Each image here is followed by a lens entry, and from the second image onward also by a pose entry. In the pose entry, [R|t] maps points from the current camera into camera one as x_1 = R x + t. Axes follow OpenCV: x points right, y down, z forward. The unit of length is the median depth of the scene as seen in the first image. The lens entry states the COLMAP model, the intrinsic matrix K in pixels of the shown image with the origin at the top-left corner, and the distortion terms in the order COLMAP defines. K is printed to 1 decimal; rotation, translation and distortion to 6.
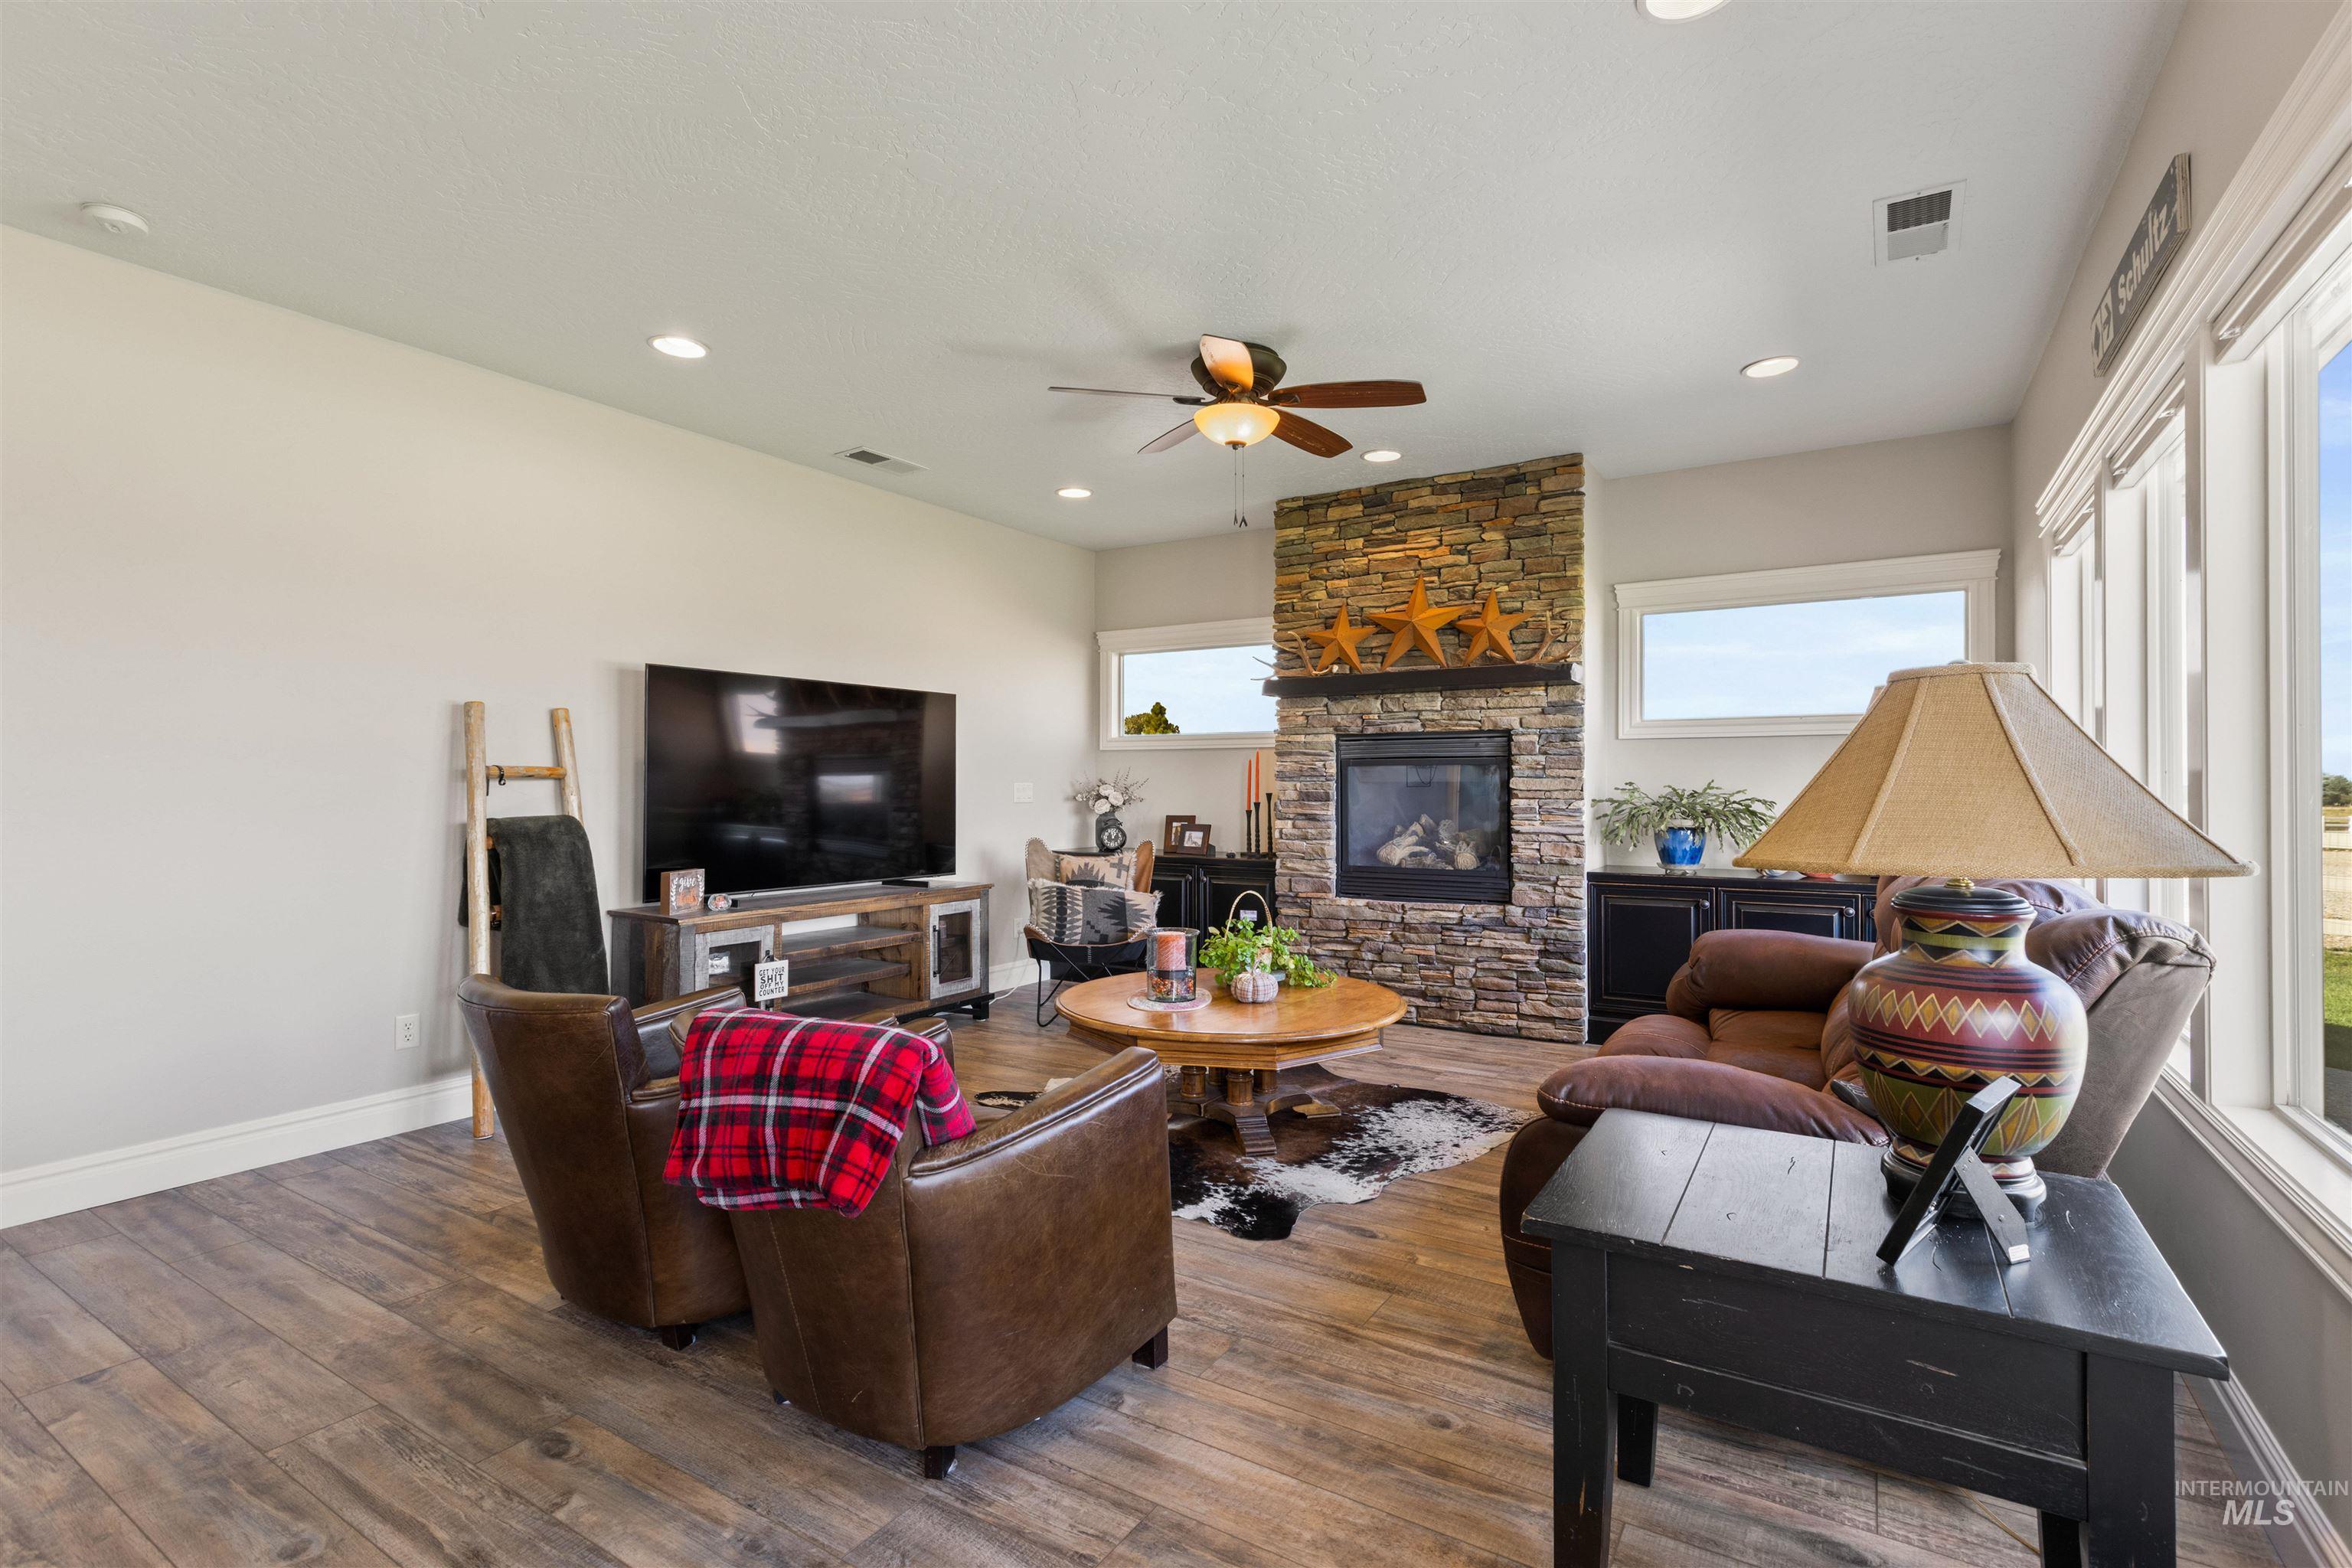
lens RADIAL K [[1052.9, 0, 1192.8], [0, 1052.9, 772.6], [0, 0, 1]] dist [-0.000020, 0.000866]
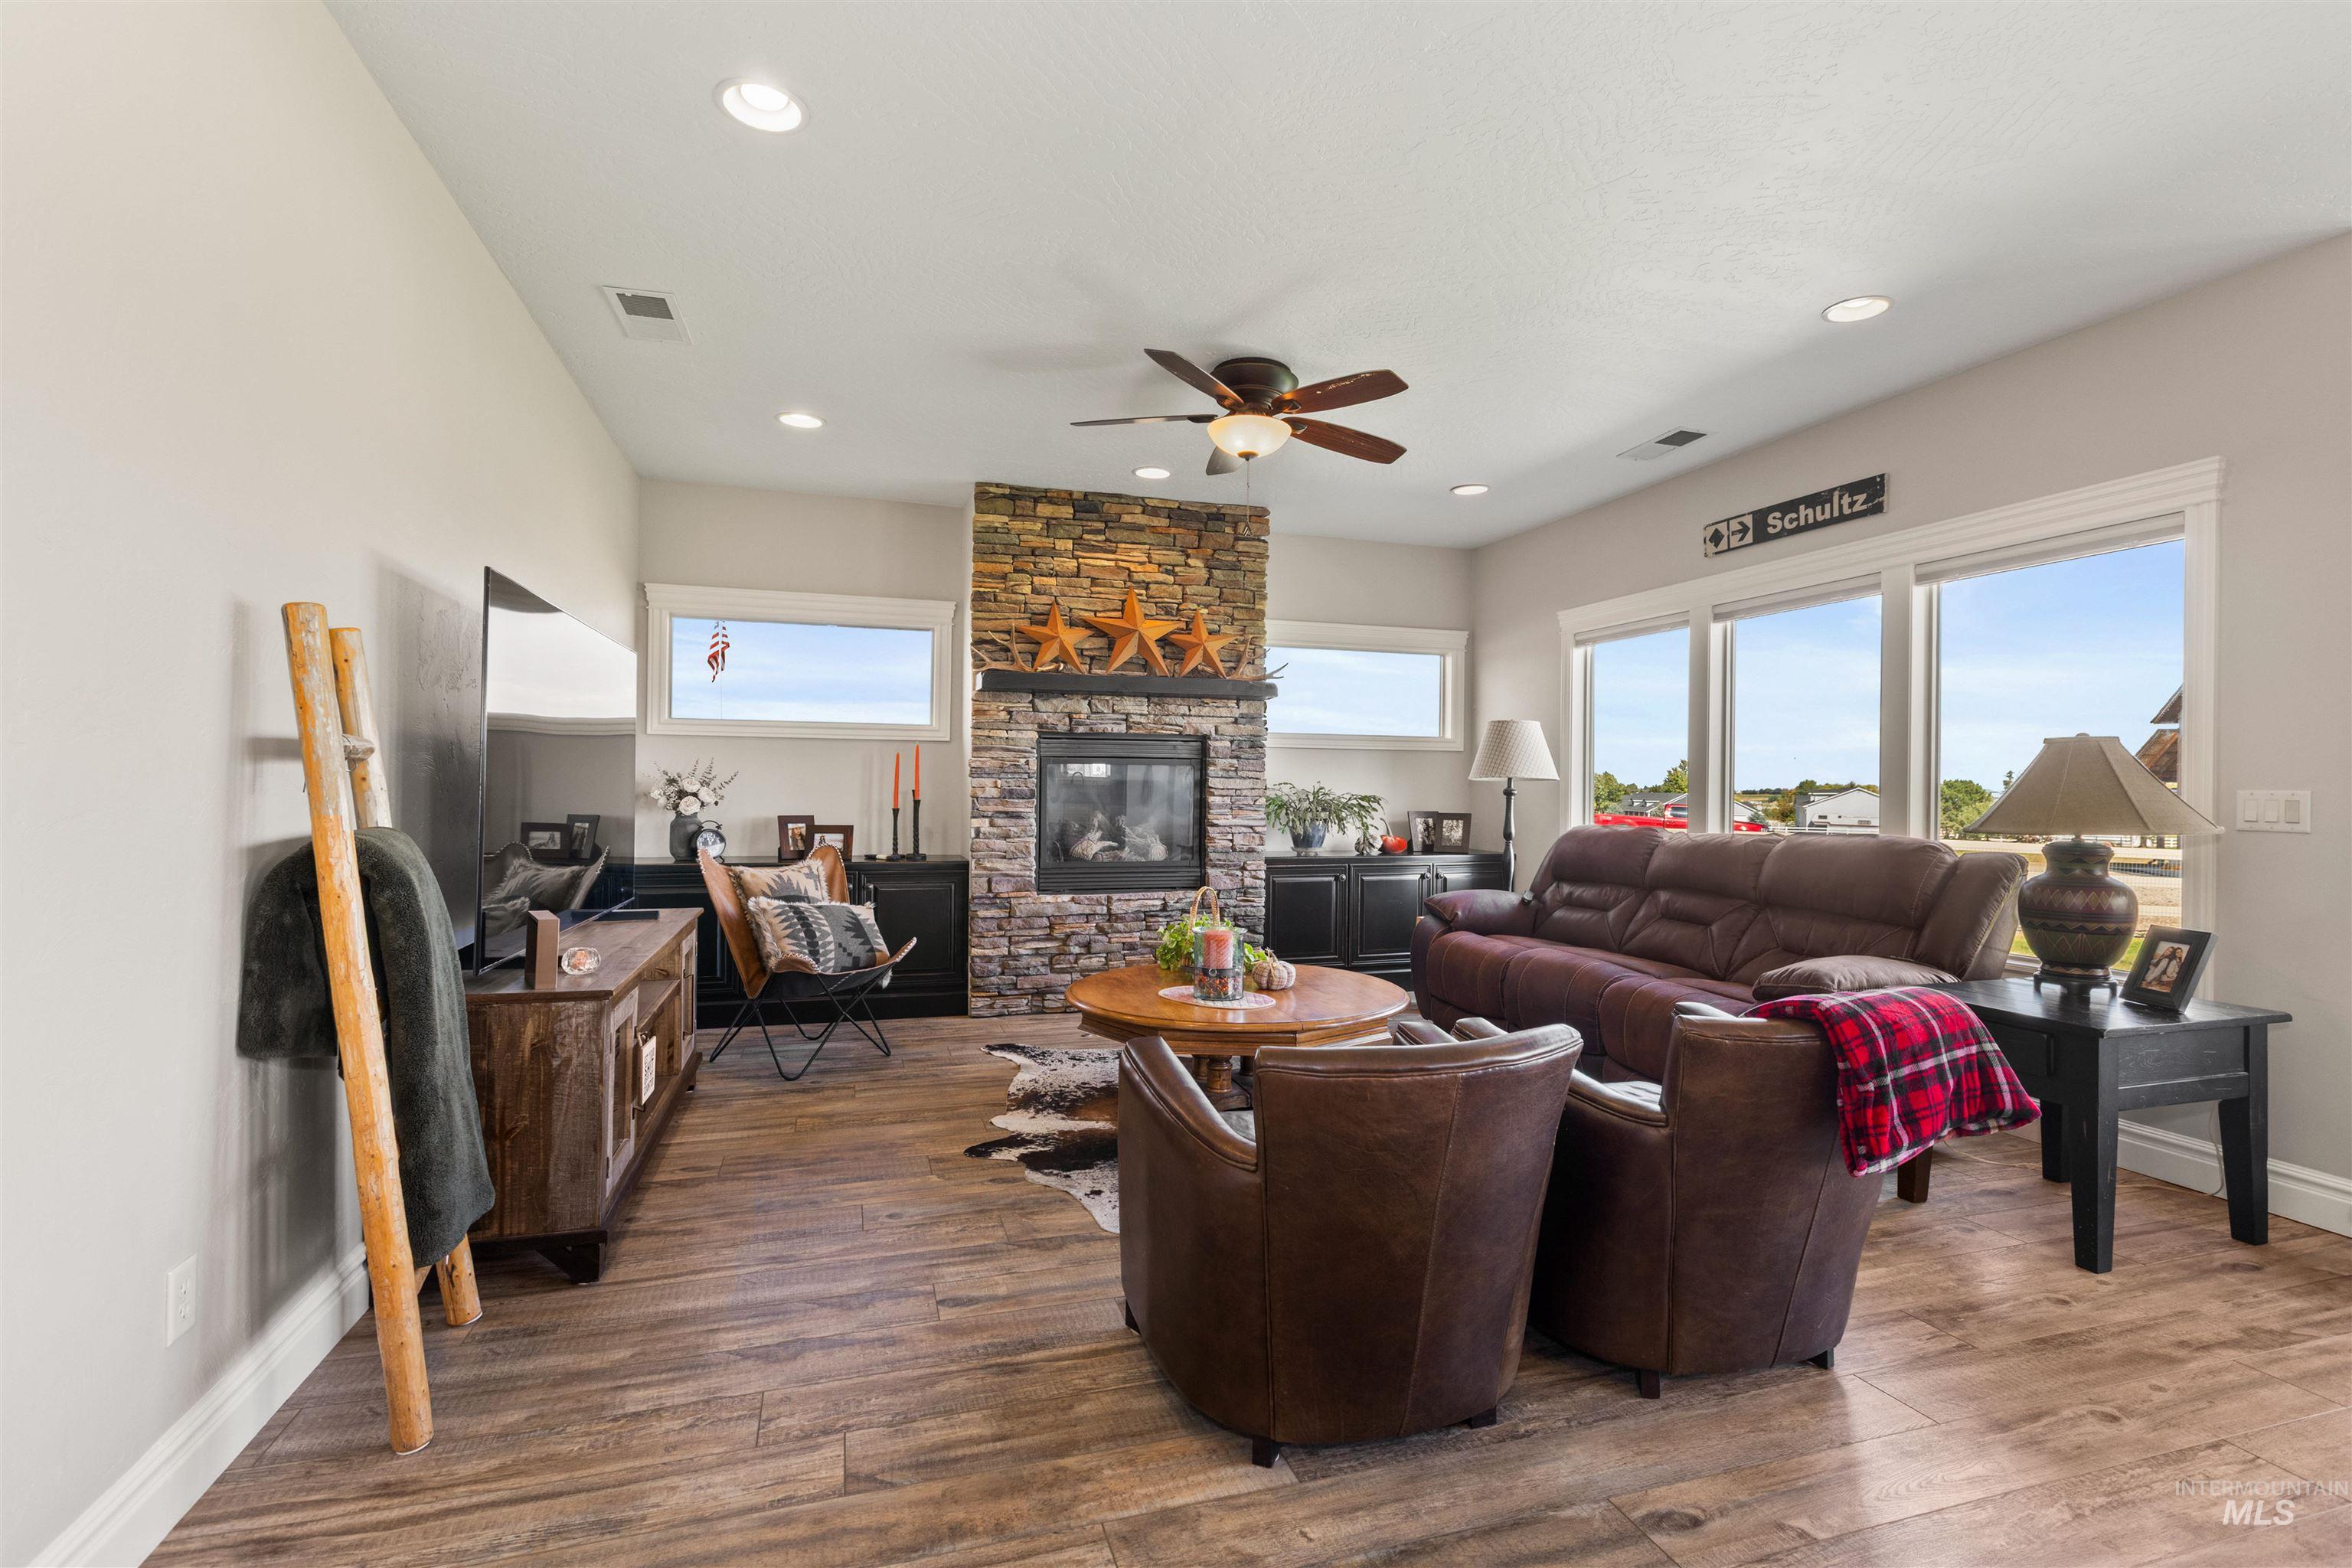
lens RADIAL K [[1052.9, 0, 1166.3], [0, 1052.9, 775.5], [0, 0, 1]] dist [-0.000020, 0.000866]
pose [[0.672093, 0.014770, 0.740320, -0.569925], [-0.019159, 0.999813, -0.002553, 0.006128], [-0.740219, -0.012468, 0.672250, 0.264004]]
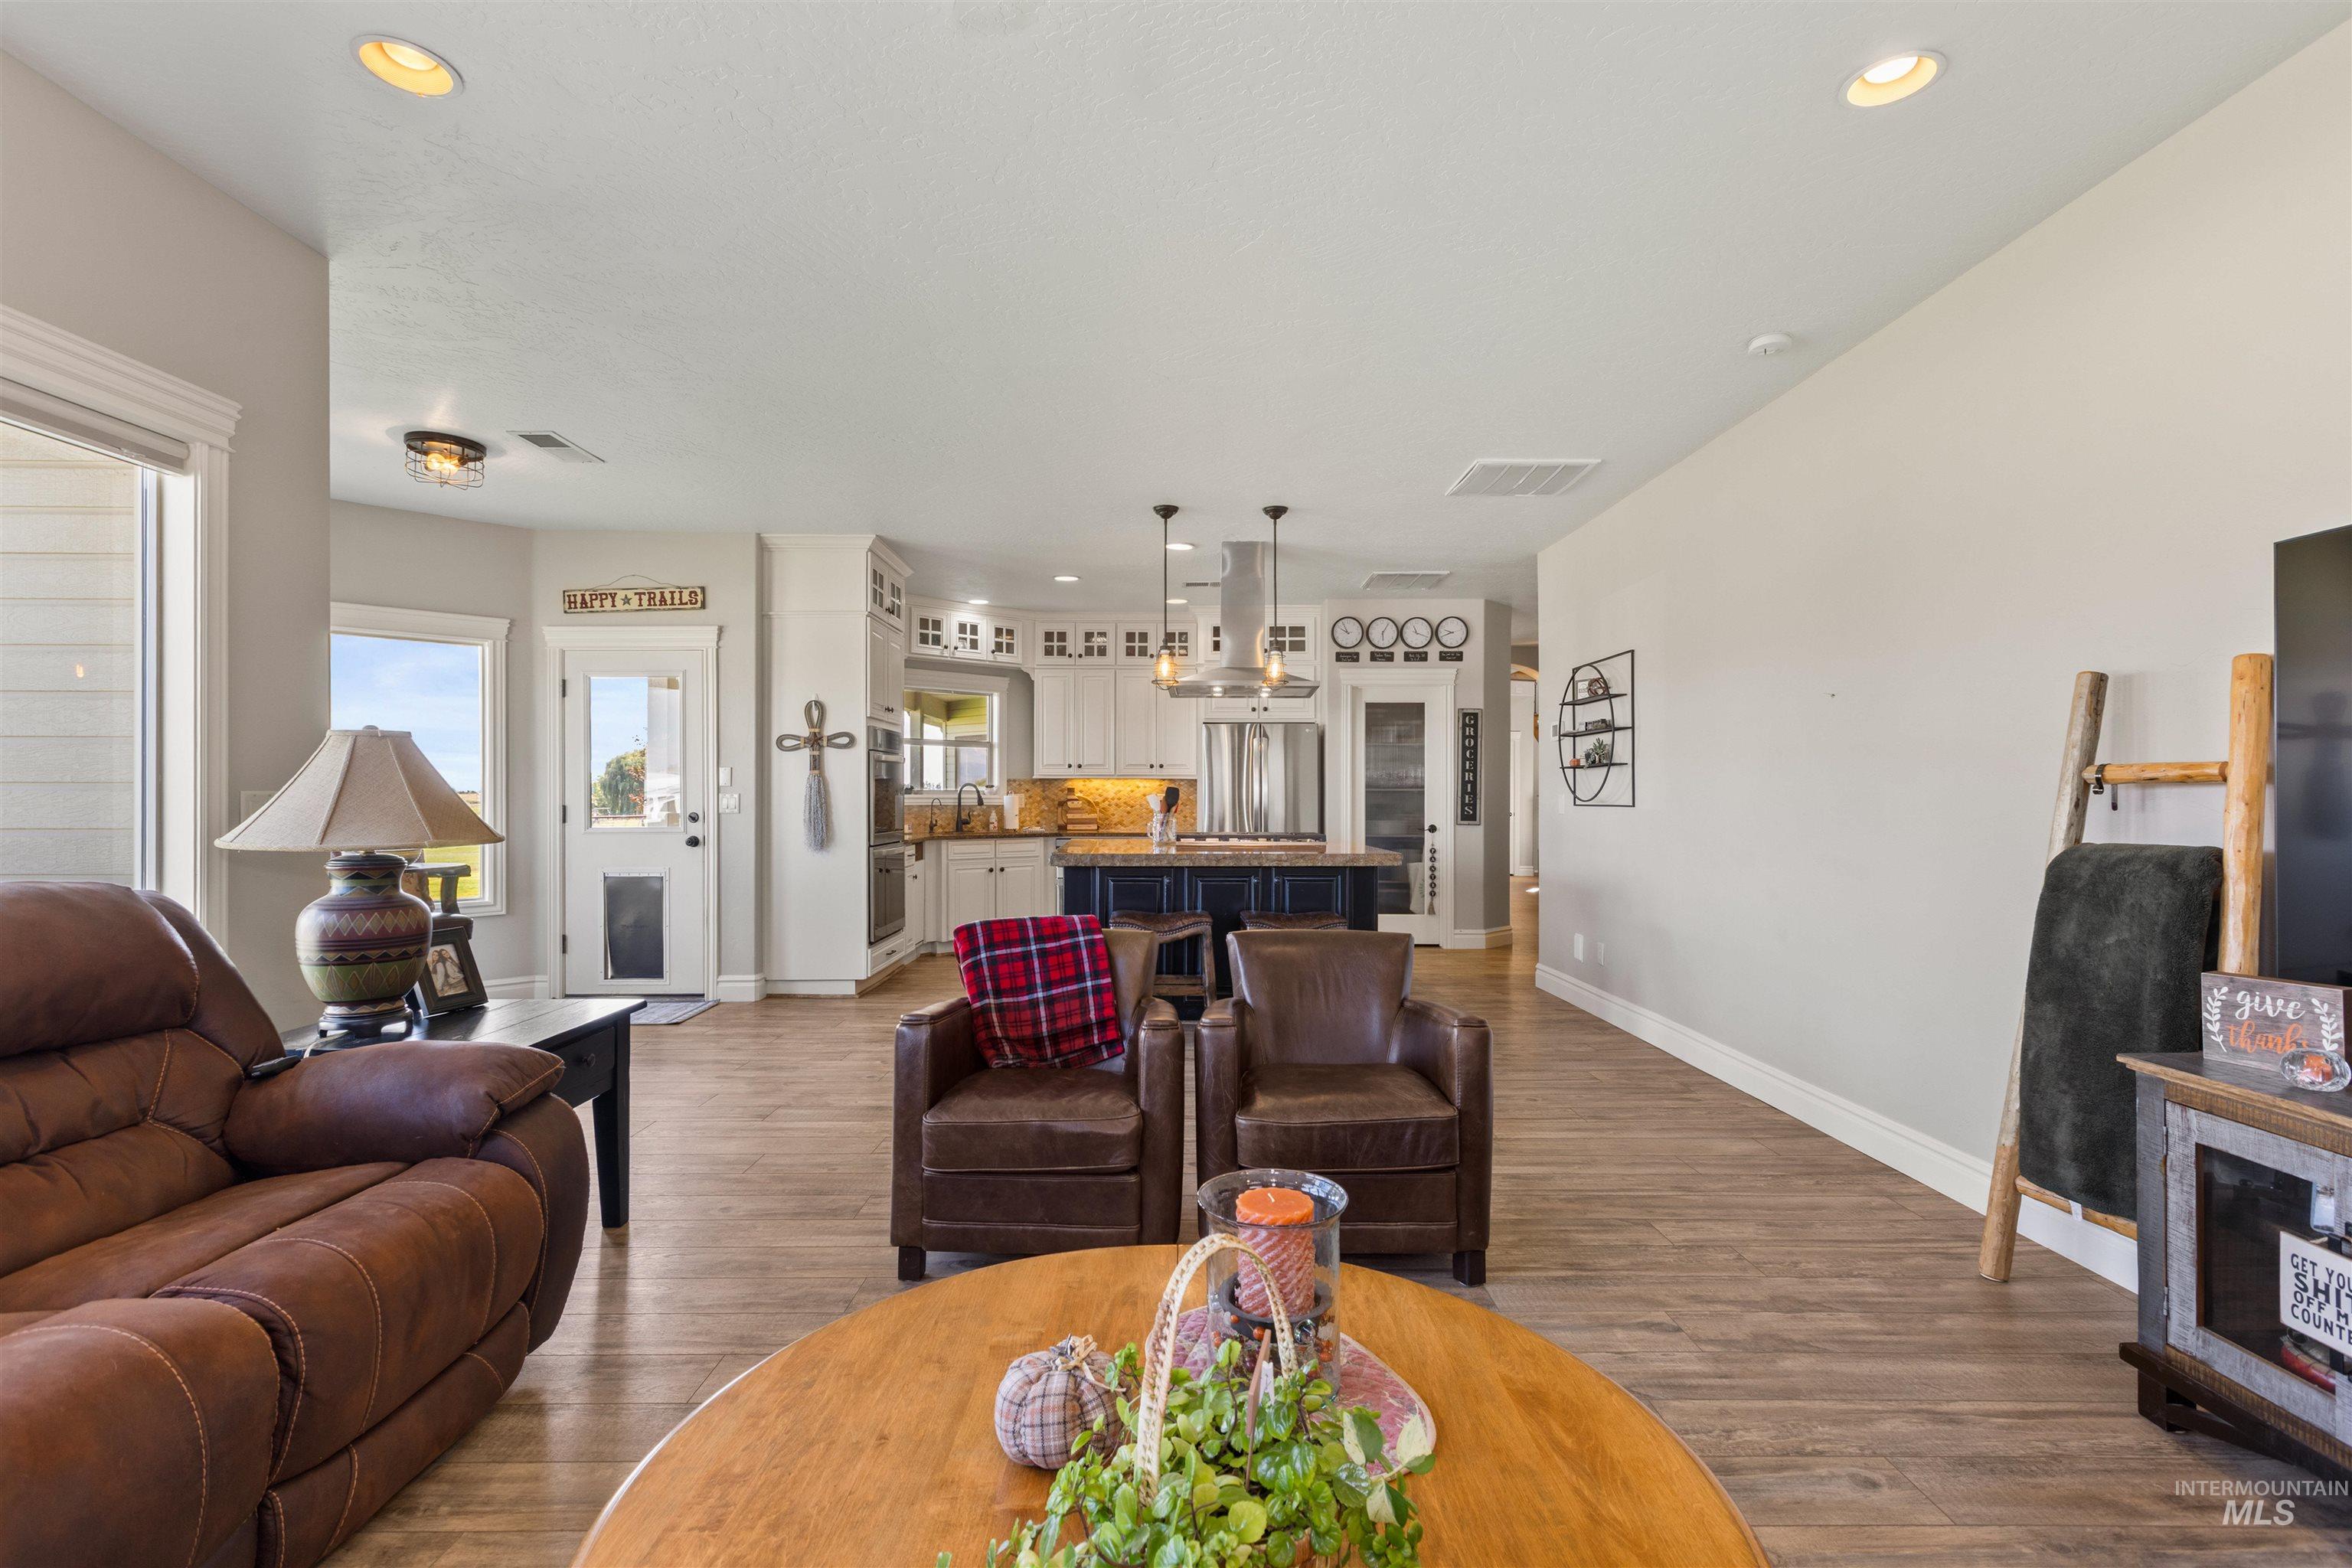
lens RADIAL K [[1052.9, 0, 1160.8], [0, 1052.9, 810.3], [0, 0, 1]] dist [-0.000020, 0.000866]
pose [[-0.865663, 0.007557, -0.500570, 0.124011], [0.004426, 0.999963, 0.007441, 0.005502], [0.500607, 0.004226, -0.865664, 0.920344]]
